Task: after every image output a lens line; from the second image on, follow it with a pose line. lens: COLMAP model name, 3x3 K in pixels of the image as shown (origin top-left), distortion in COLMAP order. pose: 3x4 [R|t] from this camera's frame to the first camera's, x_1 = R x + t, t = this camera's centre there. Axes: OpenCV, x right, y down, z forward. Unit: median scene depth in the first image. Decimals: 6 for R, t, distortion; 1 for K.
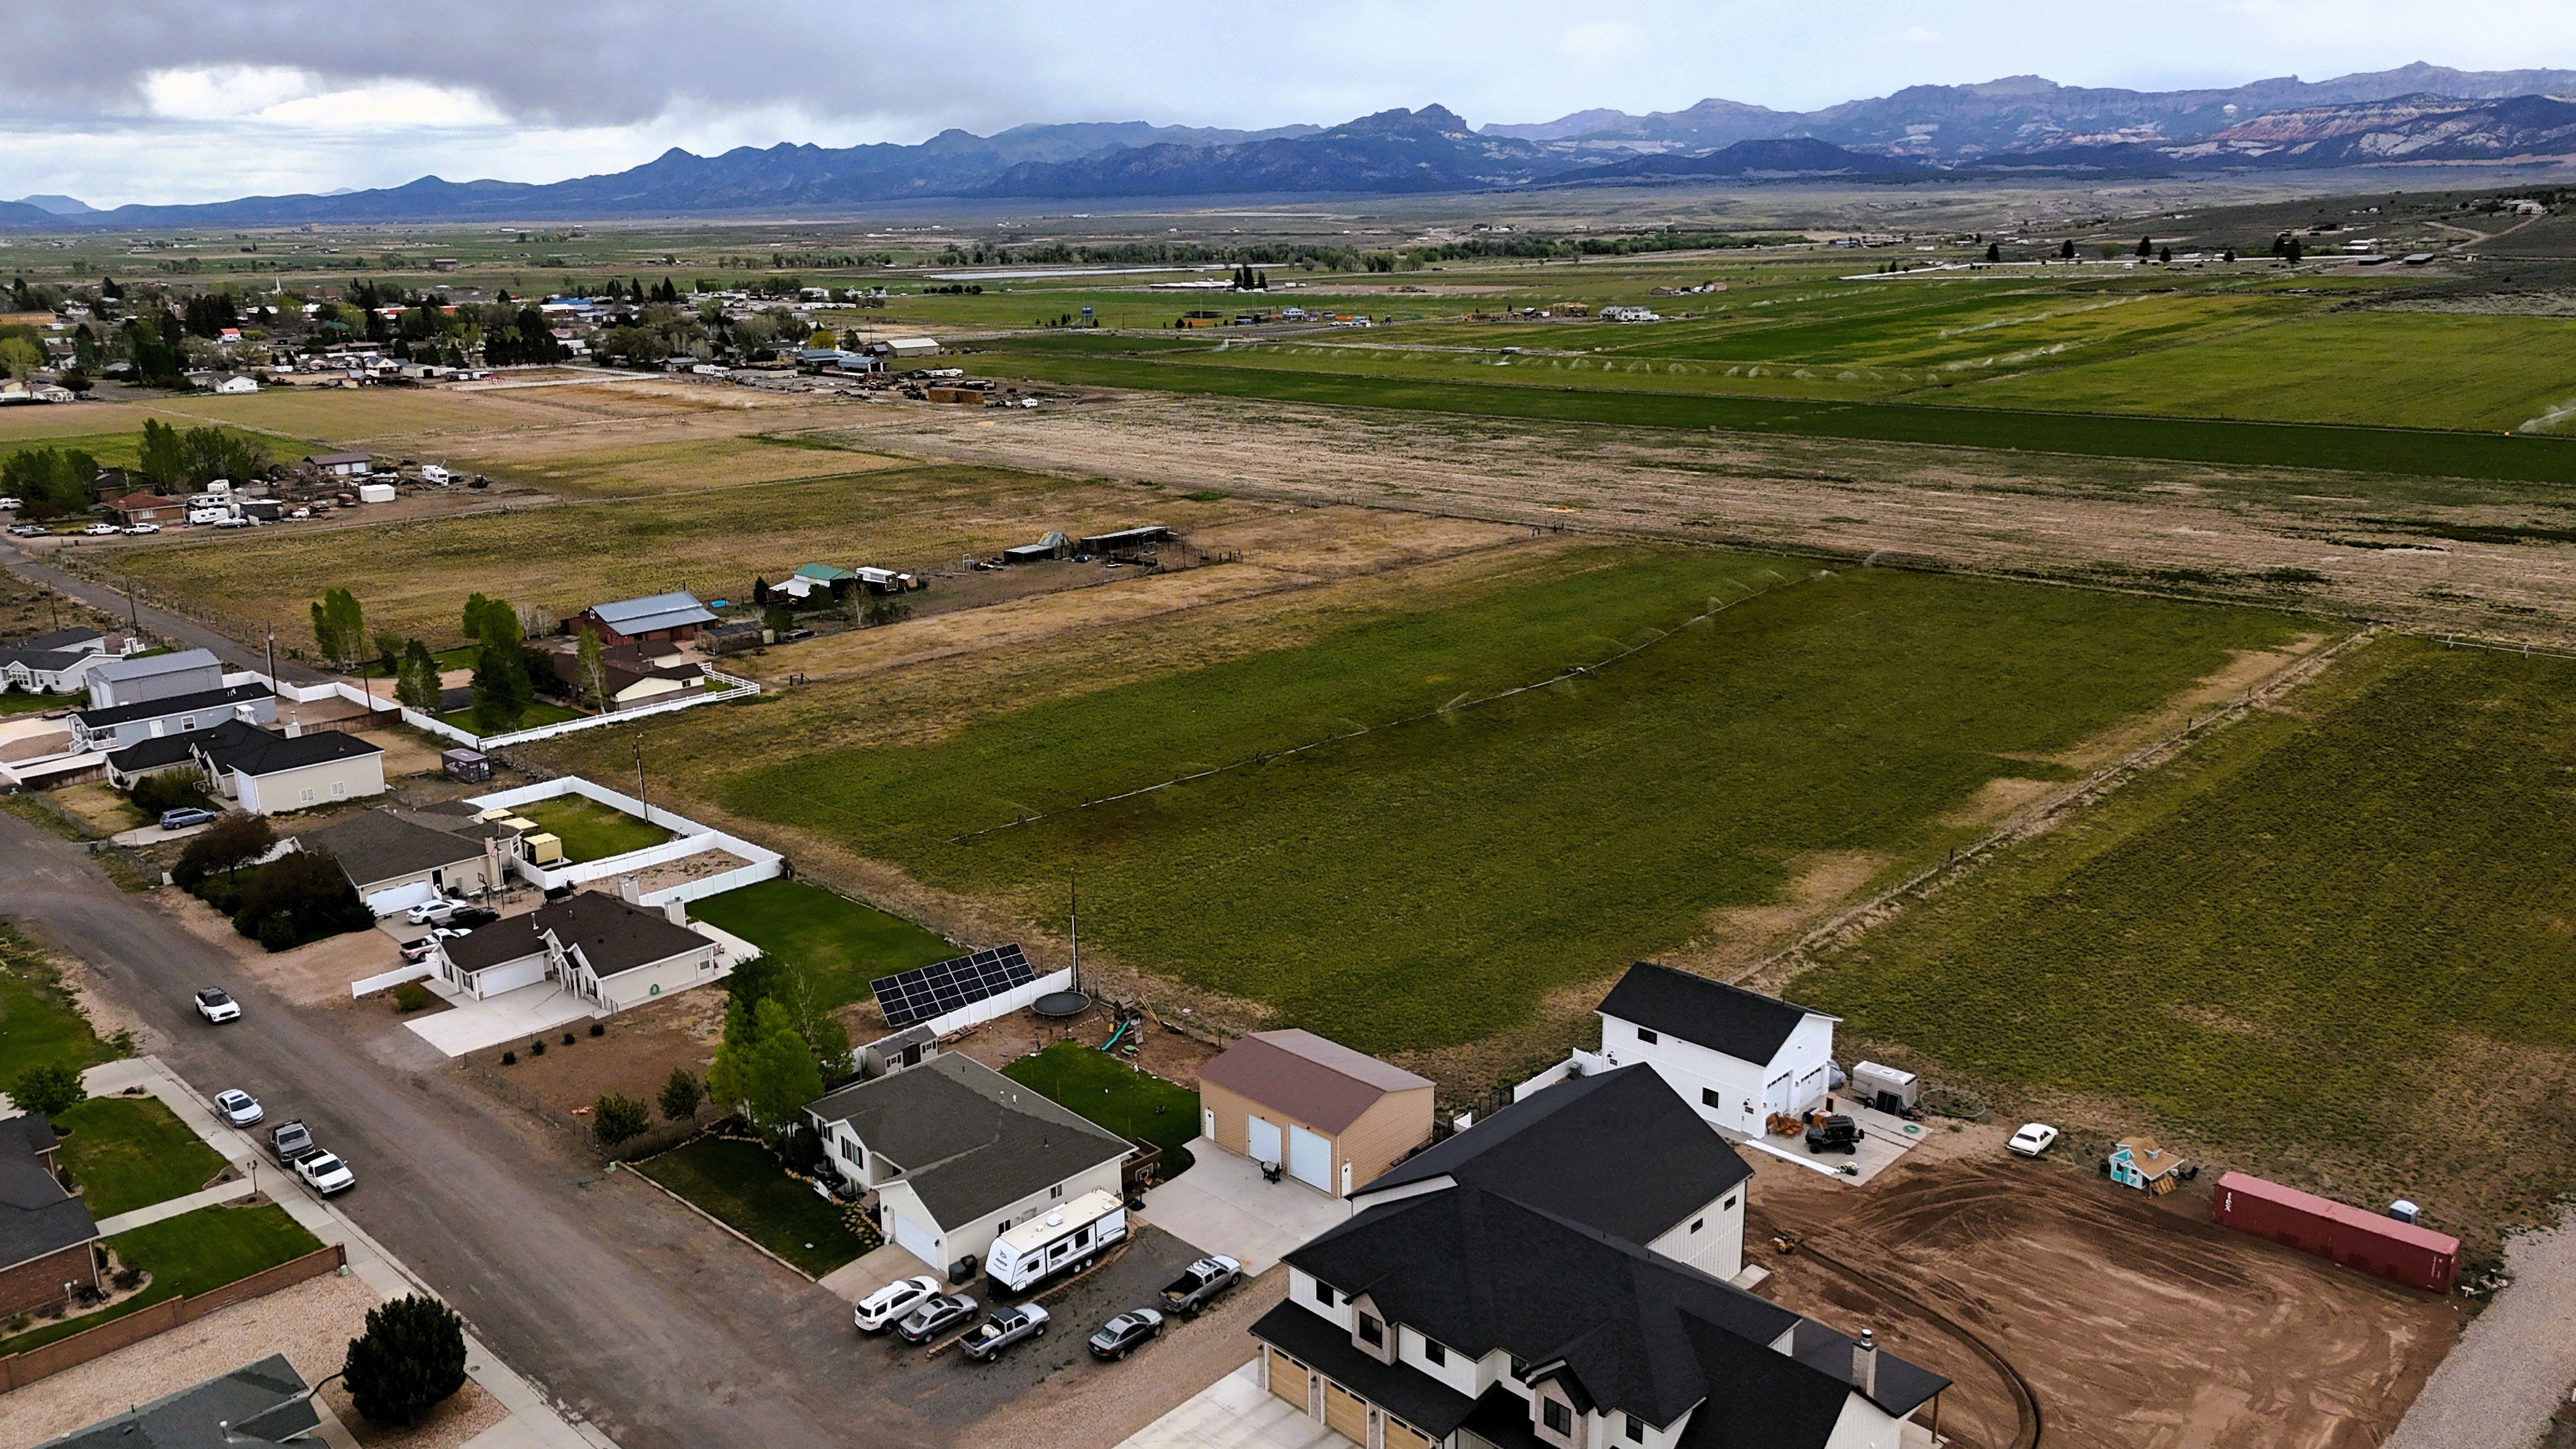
lens RADIAL K [[1887.0, 0, 1283.4], [0, 1887.0, 712.9], [0, 0, 1]] dist [0.070238, -0.056856]
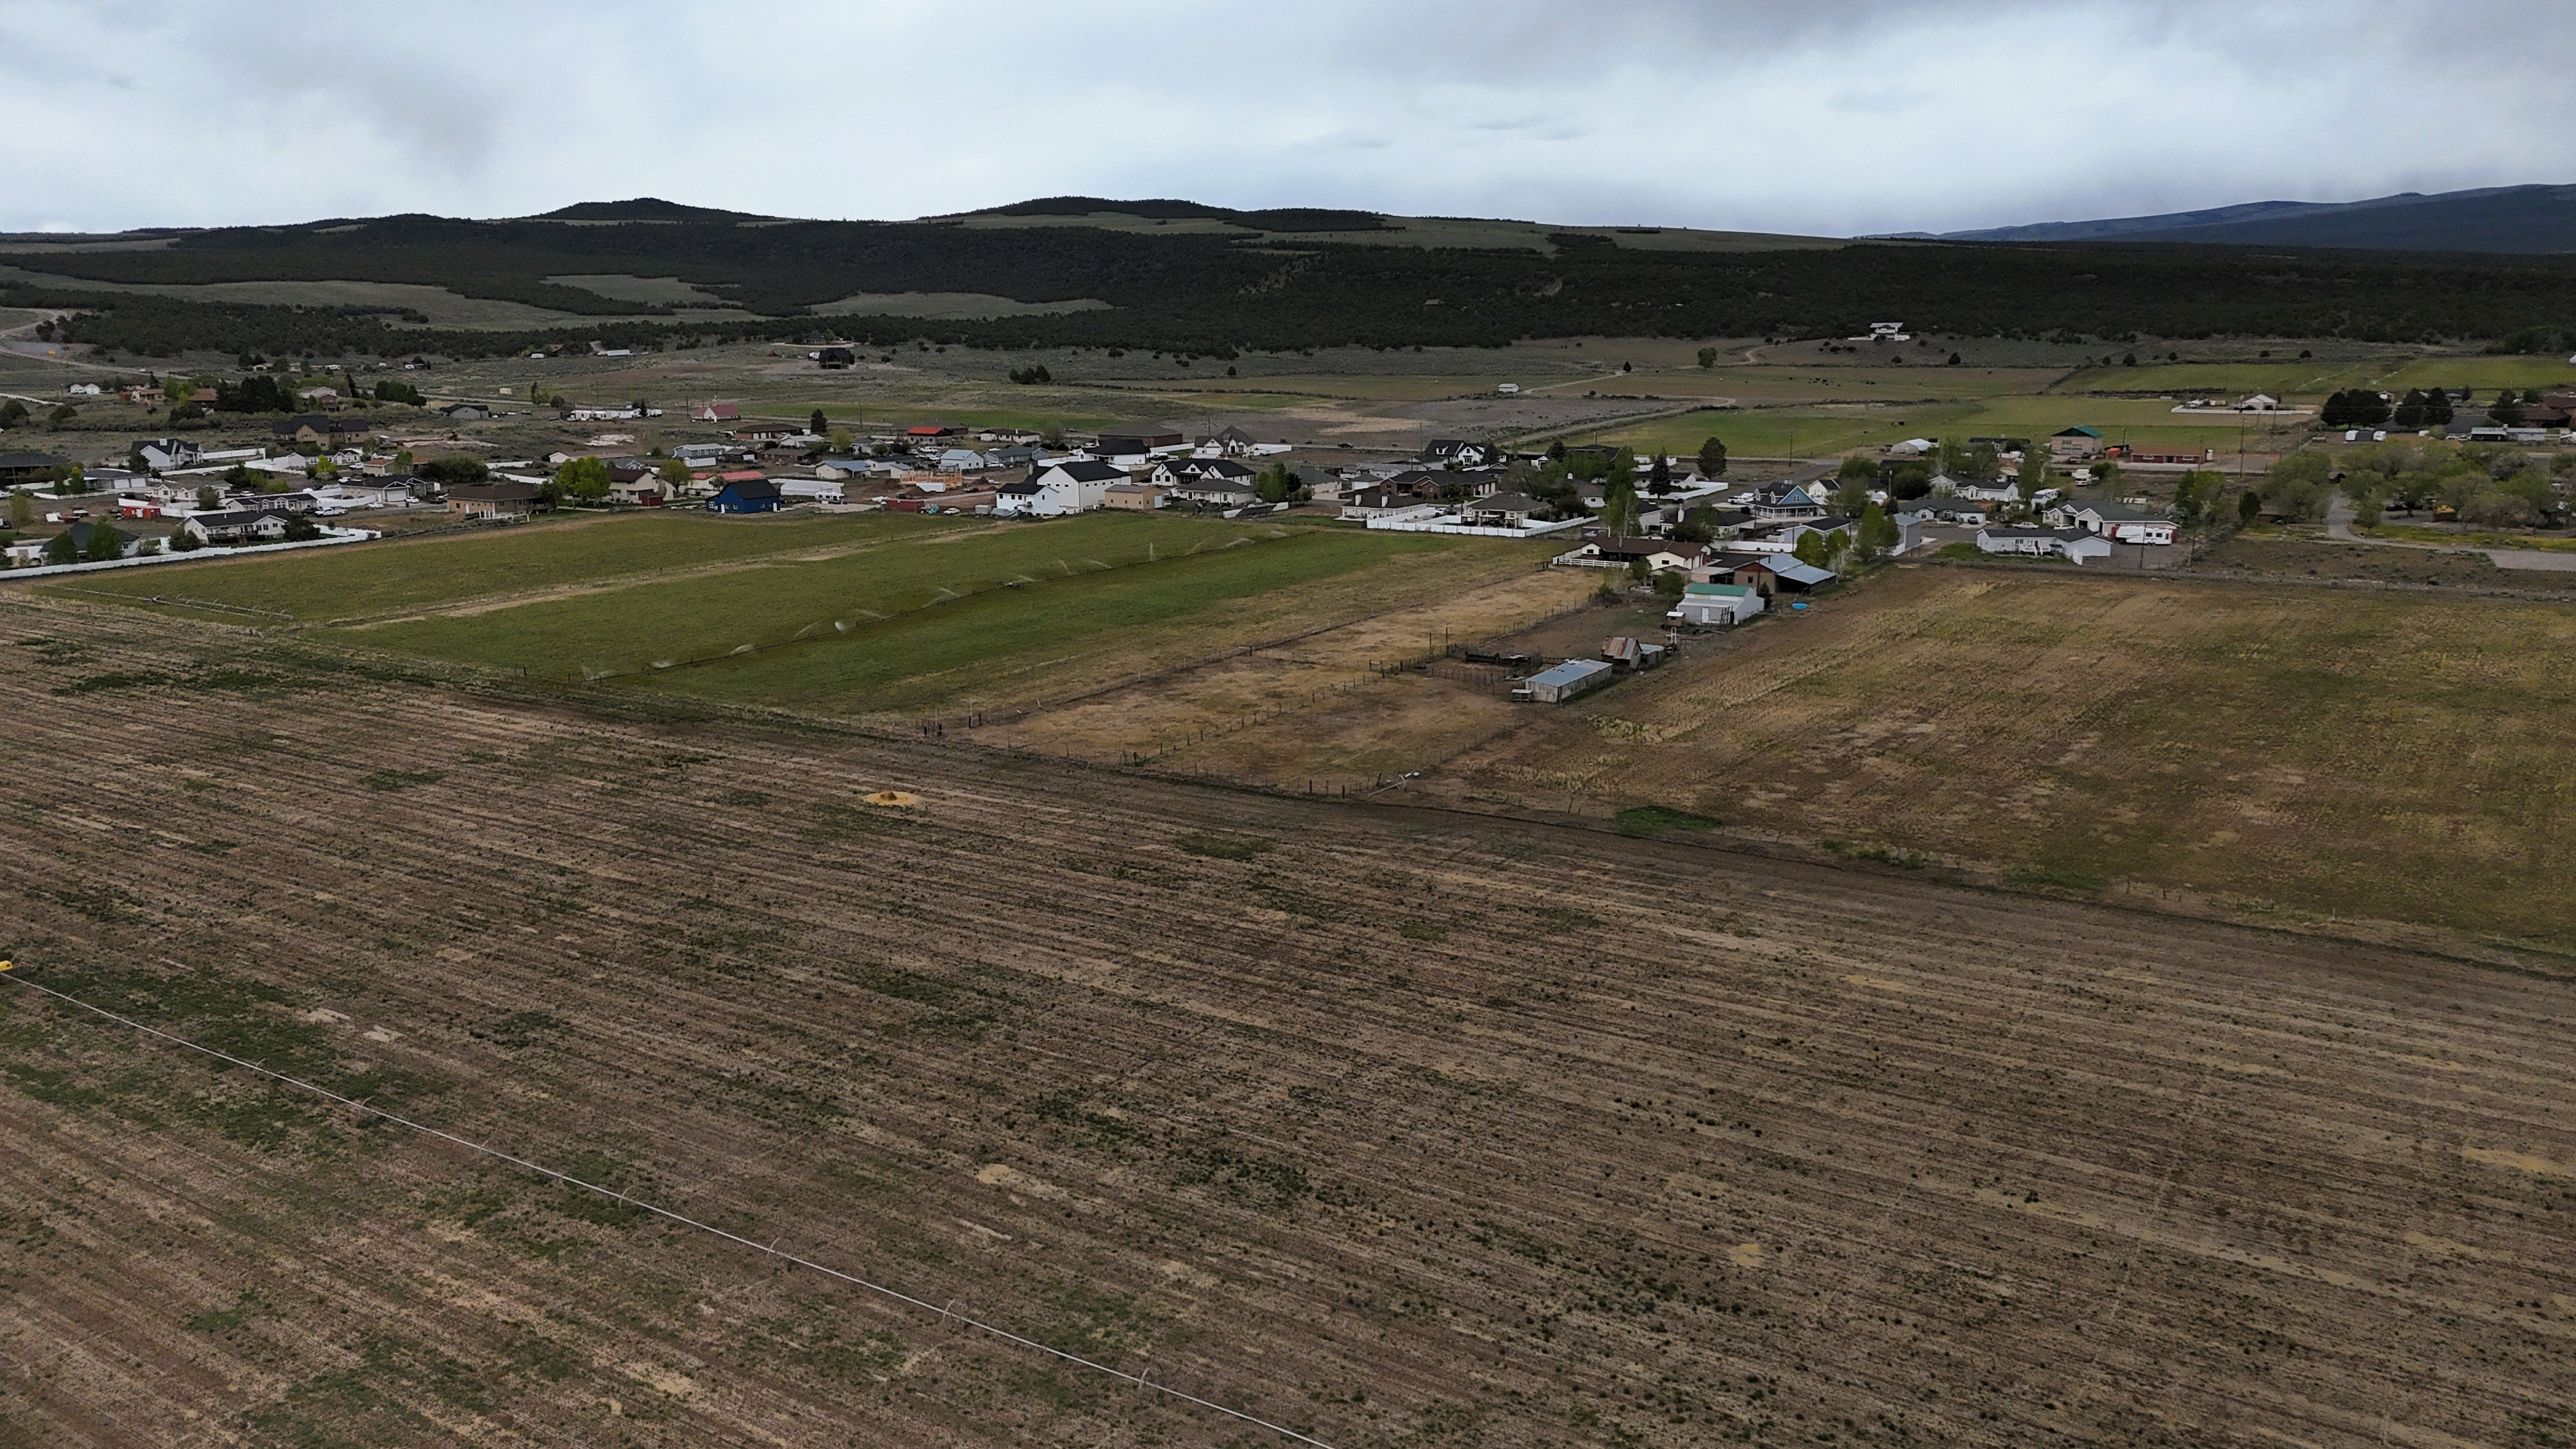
lens RADIAL K [[1887.0, 0, 1276.2], [0, 1887.0, 749.7], [0, 0, 1]] dist [0.070238, -0.056856]
pose [[-0.984290, 0.061086, -0.165657, 0.086636], [-0.021927, 0.888688, 0.457987, -0.235253], [0.175194, 0.454425, -0.873387, 0.972737]]
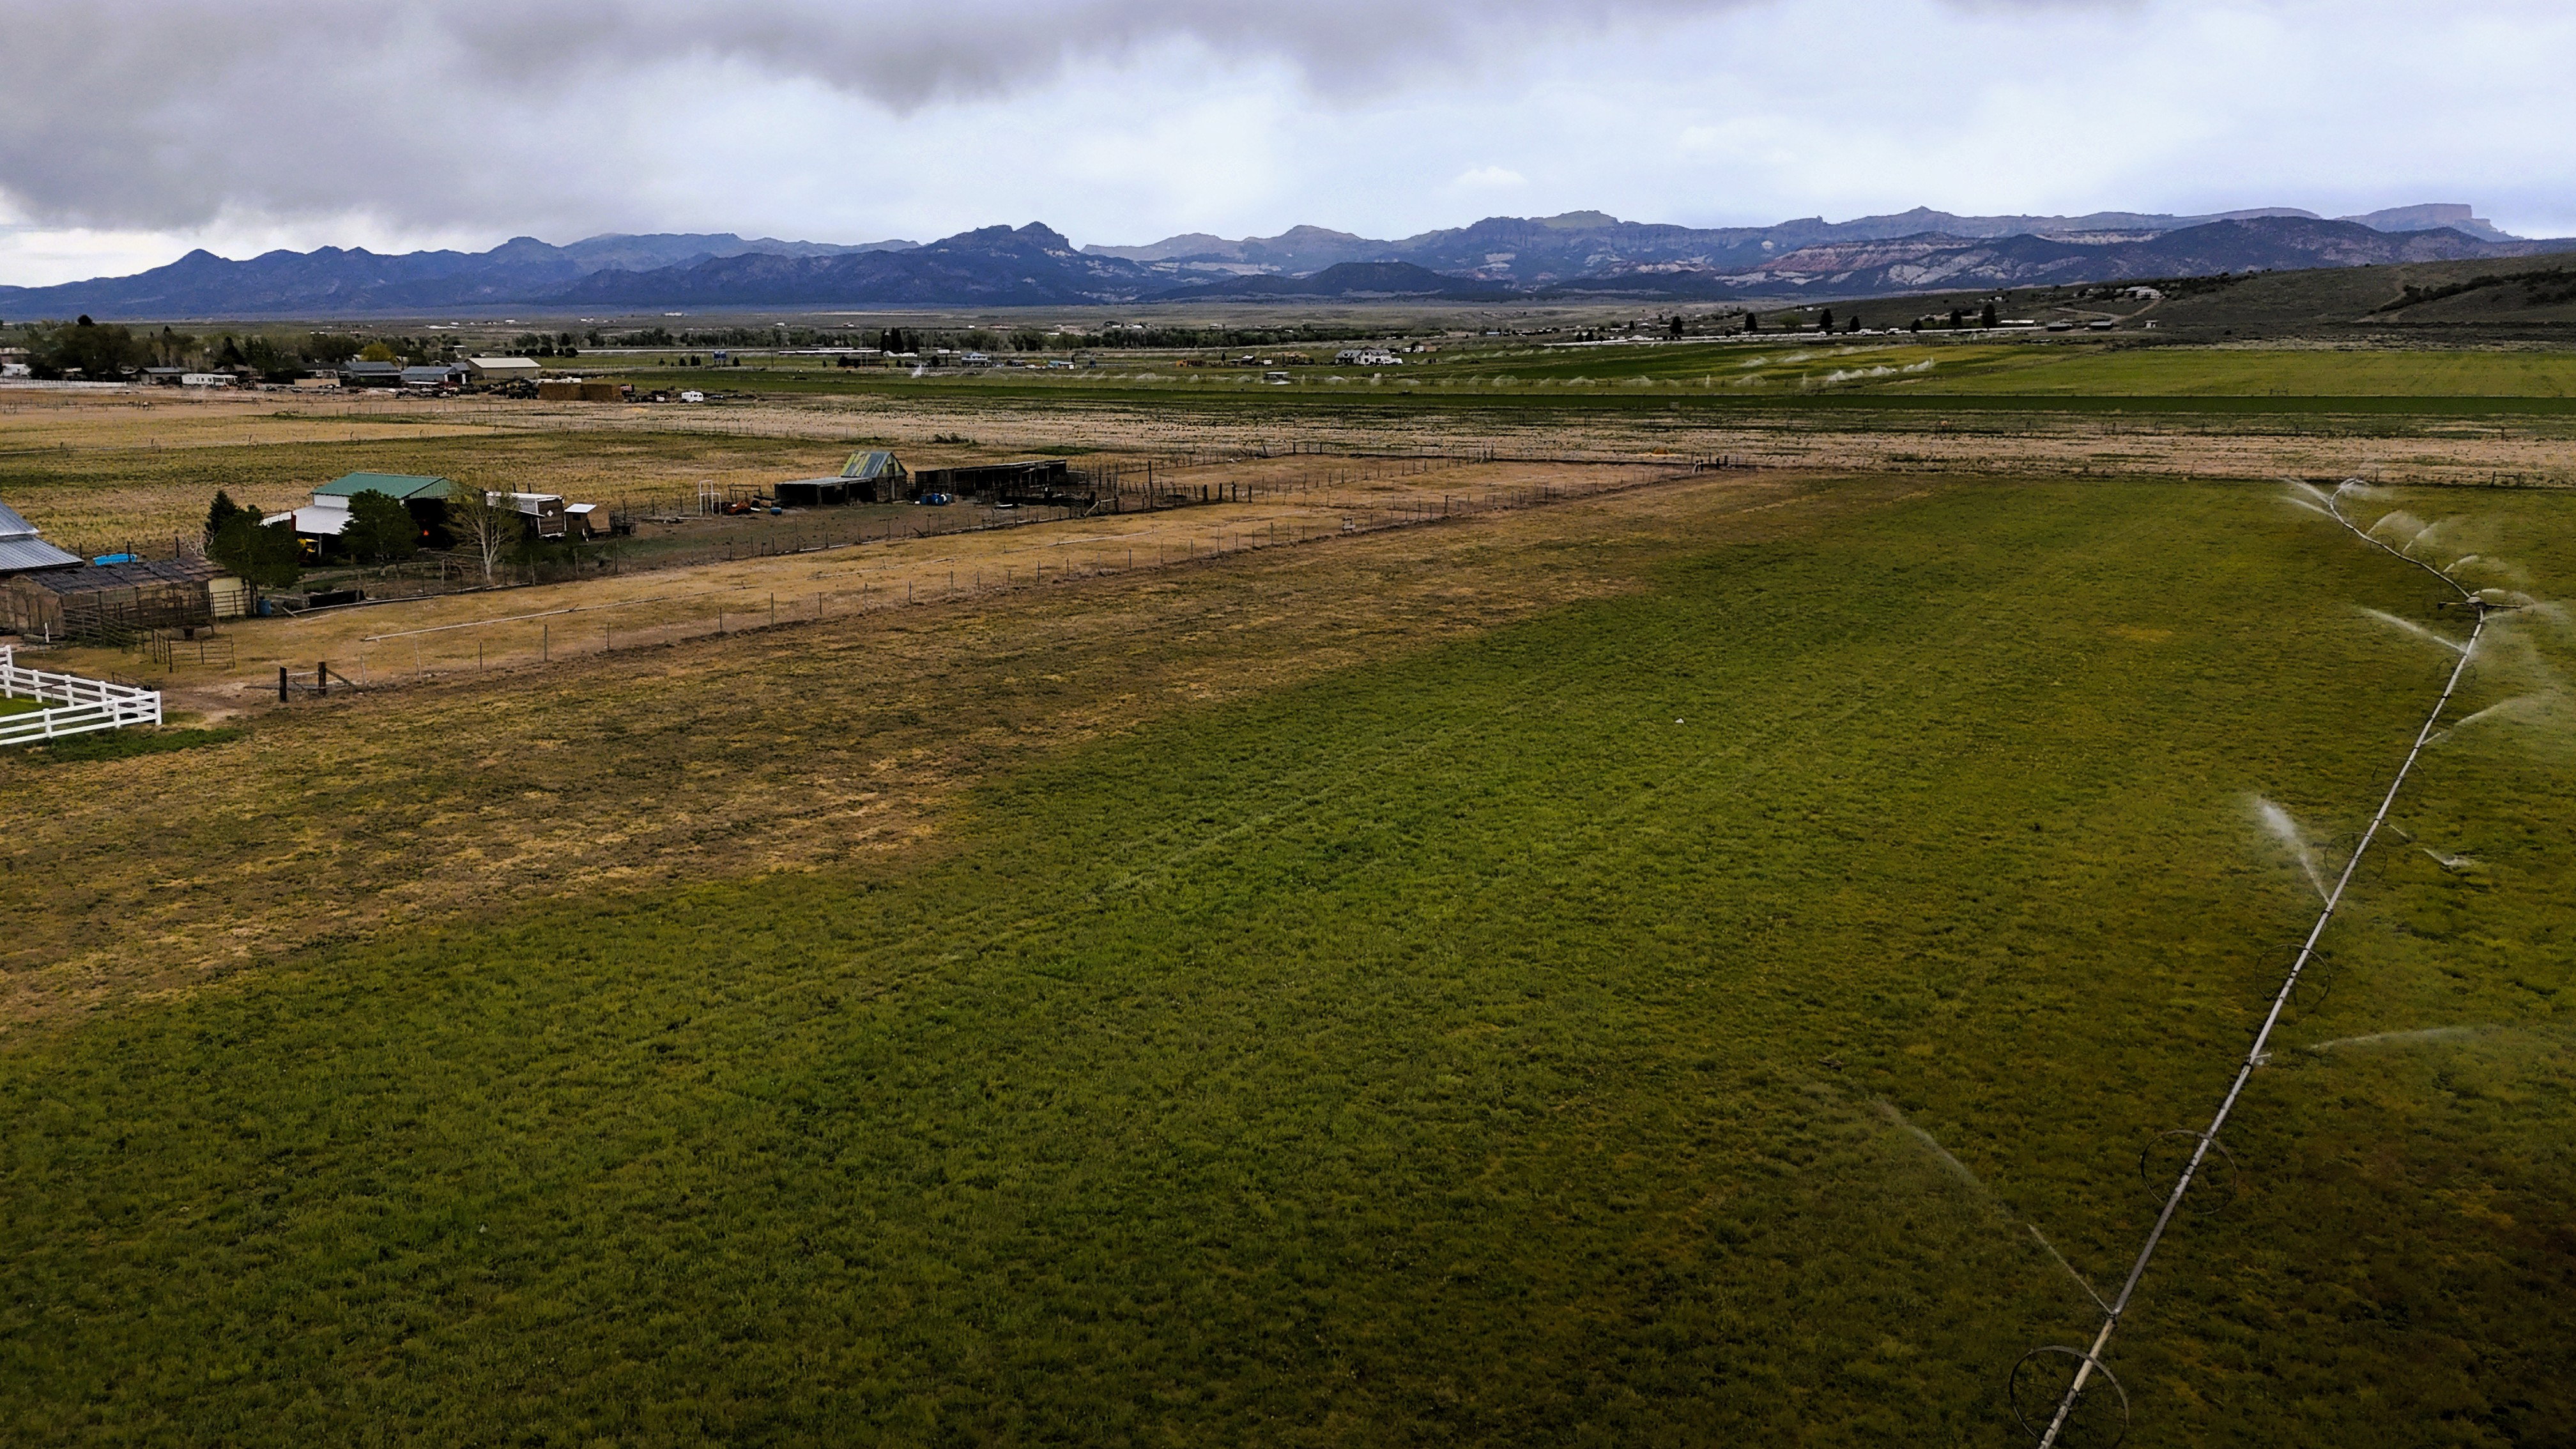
lens RADIAL K [[1887.0, 0, 1290.0], [0, 1887.0, 721.0], [0, 0, 1]] dist [0.070238, -0.056856]
pose [[0.978457, -0.031356, 0.204054, -0.068805], [0.042757, 0.997747, -0.051708, 0.004882], [-0.201973, 0.059319, 0.977593, 0.279573]]
